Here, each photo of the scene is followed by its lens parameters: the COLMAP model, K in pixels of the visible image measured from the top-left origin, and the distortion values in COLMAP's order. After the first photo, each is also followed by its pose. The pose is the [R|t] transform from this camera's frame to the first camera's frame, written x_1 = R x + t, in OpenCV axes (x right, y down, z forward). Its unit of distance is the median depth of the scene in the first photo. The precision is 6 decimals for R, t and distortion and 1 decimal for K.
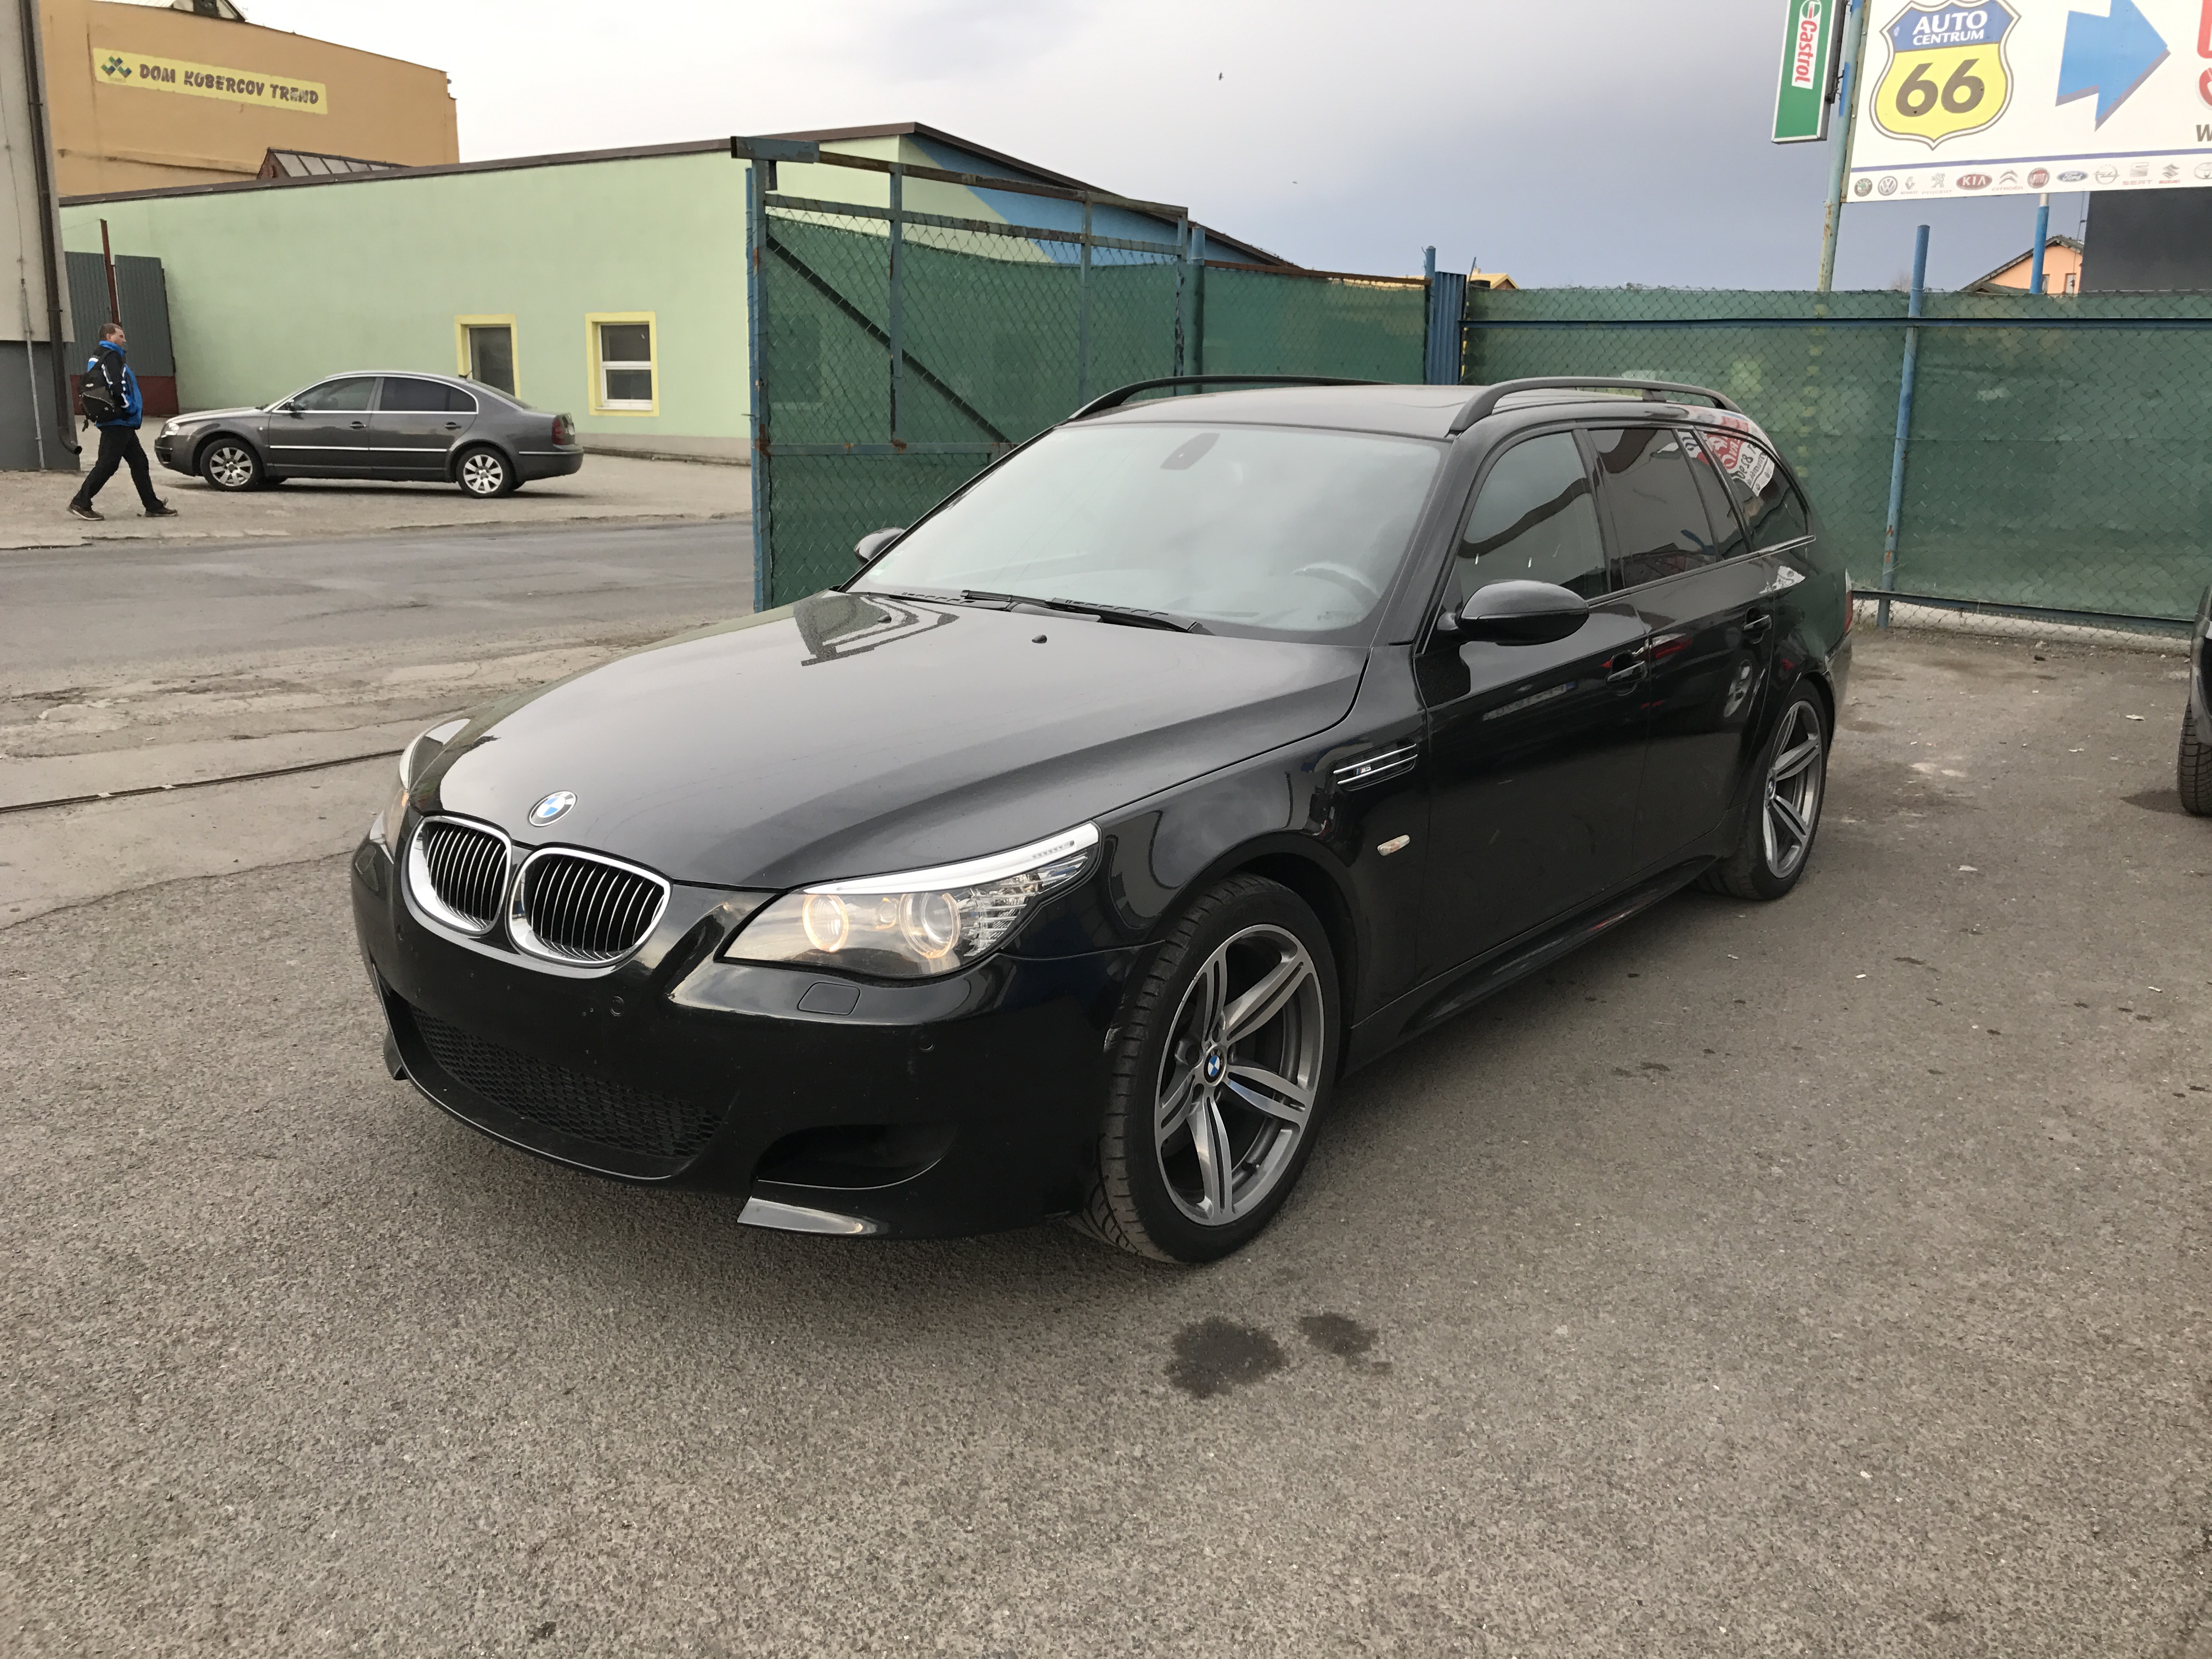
lens RADIAL K [[1825.1, 0, 1109.2], [0, 1825.1, 802.3], [0, 0, 1]] dist [0.044263, -0.052421]
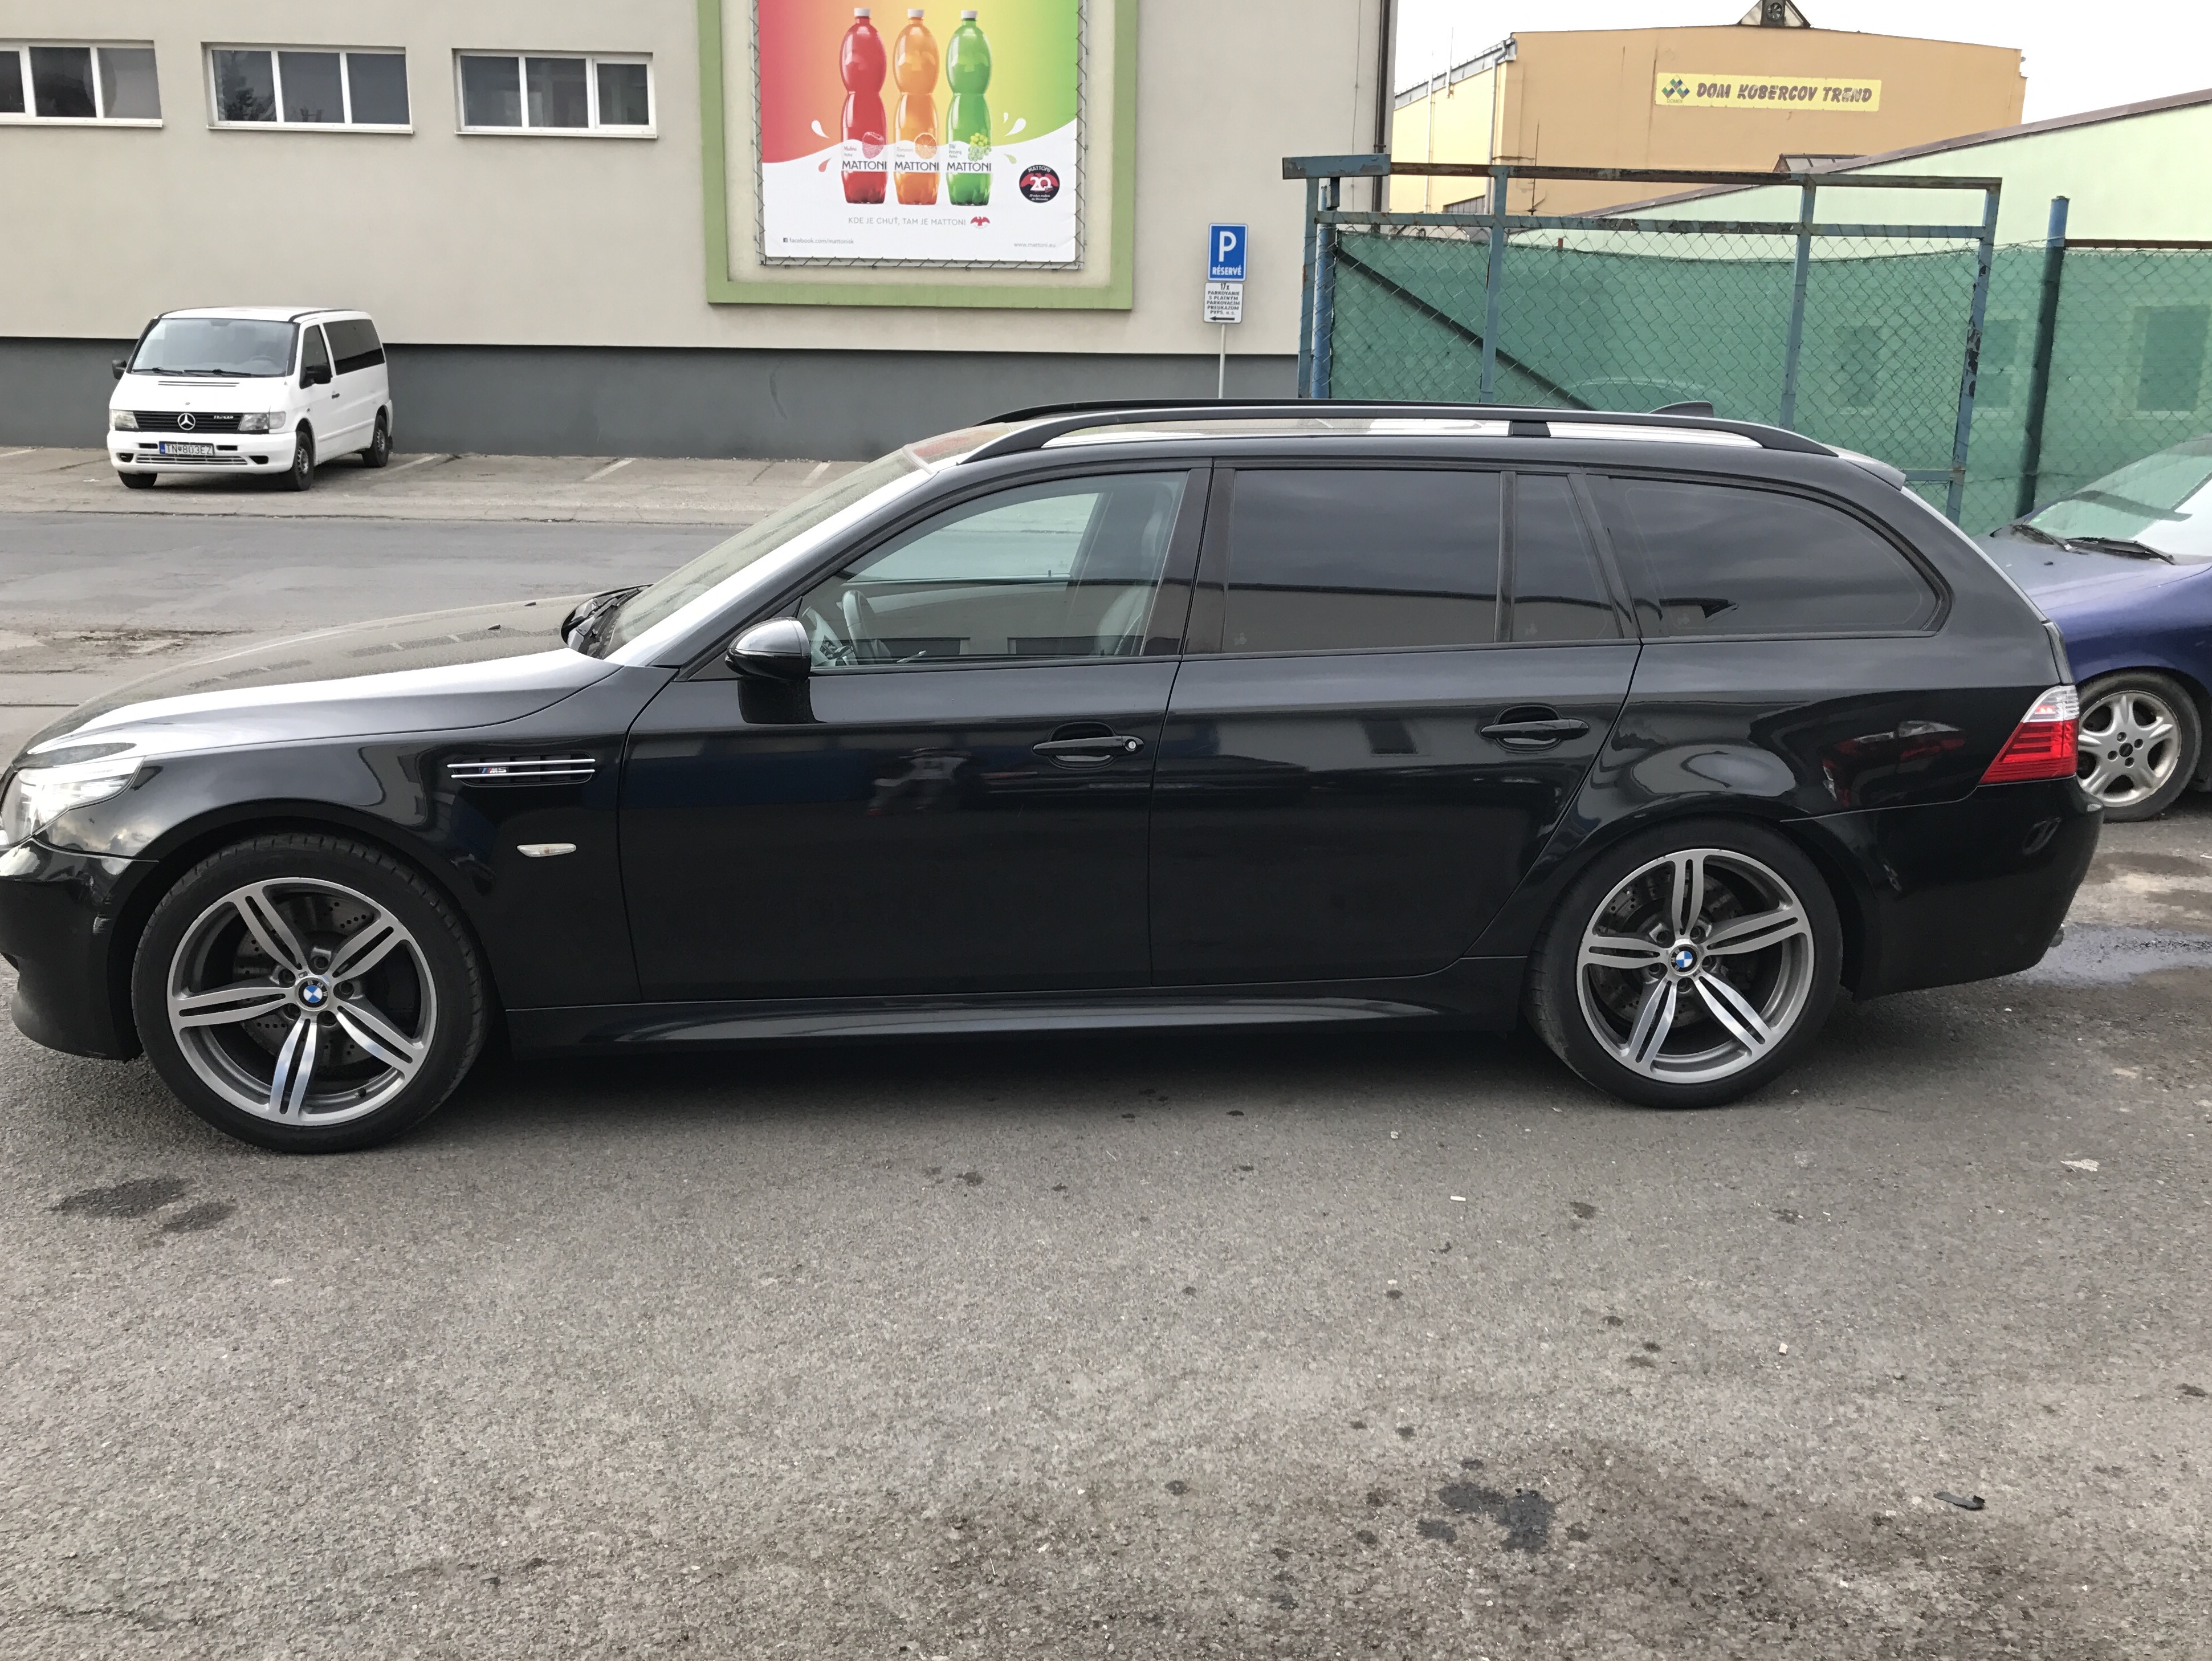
lens RADIAL K [[1874.6, 0, 1106.0], [0, 1874.6, 830.5], [0, 0, 1]] dist [0.023557, -0.001513]
pose [[0.679919, 0.169171, -0.713506, 0.776273], [-0.163236, 0.983527, 0.077642, -0.084565], [0.714887, 0.063679, 0.696334, 0.318046]]
